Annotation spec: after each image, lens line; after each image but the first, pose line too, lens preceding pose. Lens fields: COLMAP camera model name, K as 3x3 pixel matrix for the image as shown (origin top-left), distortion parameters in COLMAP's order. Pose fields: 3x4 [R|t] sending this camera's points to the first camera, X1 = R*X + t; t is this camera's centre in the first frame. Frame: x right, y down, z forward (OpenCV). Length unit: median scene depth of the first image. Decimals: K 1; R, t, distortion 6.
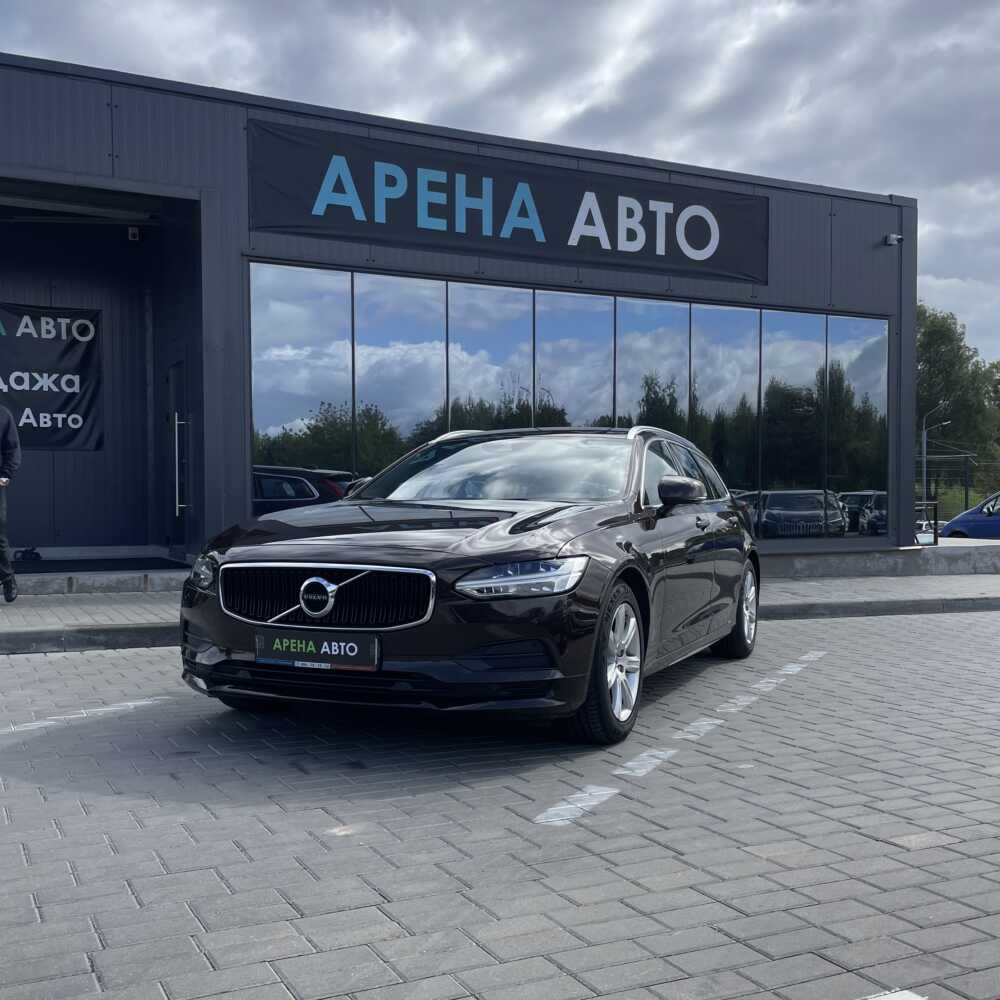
lens RADIAL K [[1150.1, 0, 465.9], [0, 1150.1, 514.0], [0, 0, 1]] dist [0.109985, 0.000000]
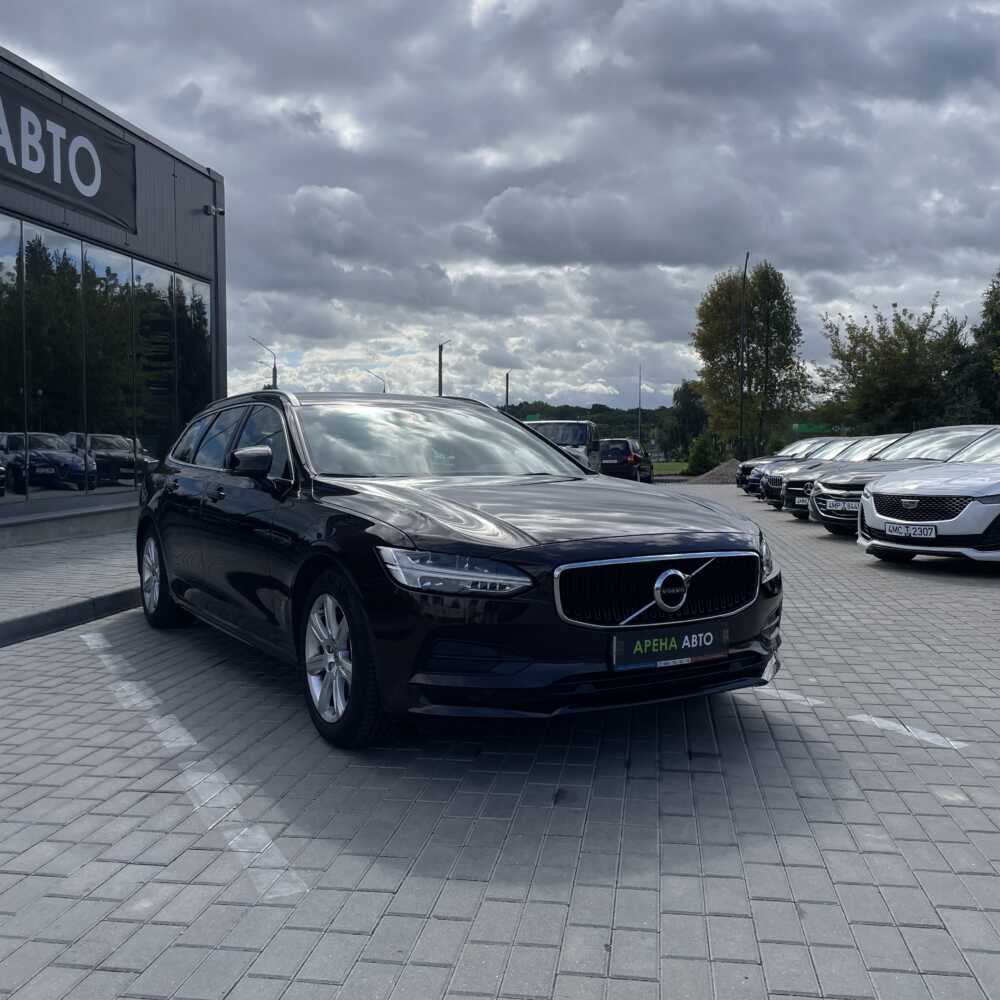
lens RADIAL K [[1021.8, 0, 507.0], [0, 1021.8, 495.9], [0, 0, 1]] dist [0.040708, 0.000000]
pose [[0.537996, -0.042100, 0.841895, -0.377627], [-0.003073, 0.998647, 0.051903, -0.020204], [-0.842942, -0.030511, 0.537139, 0.278035]]
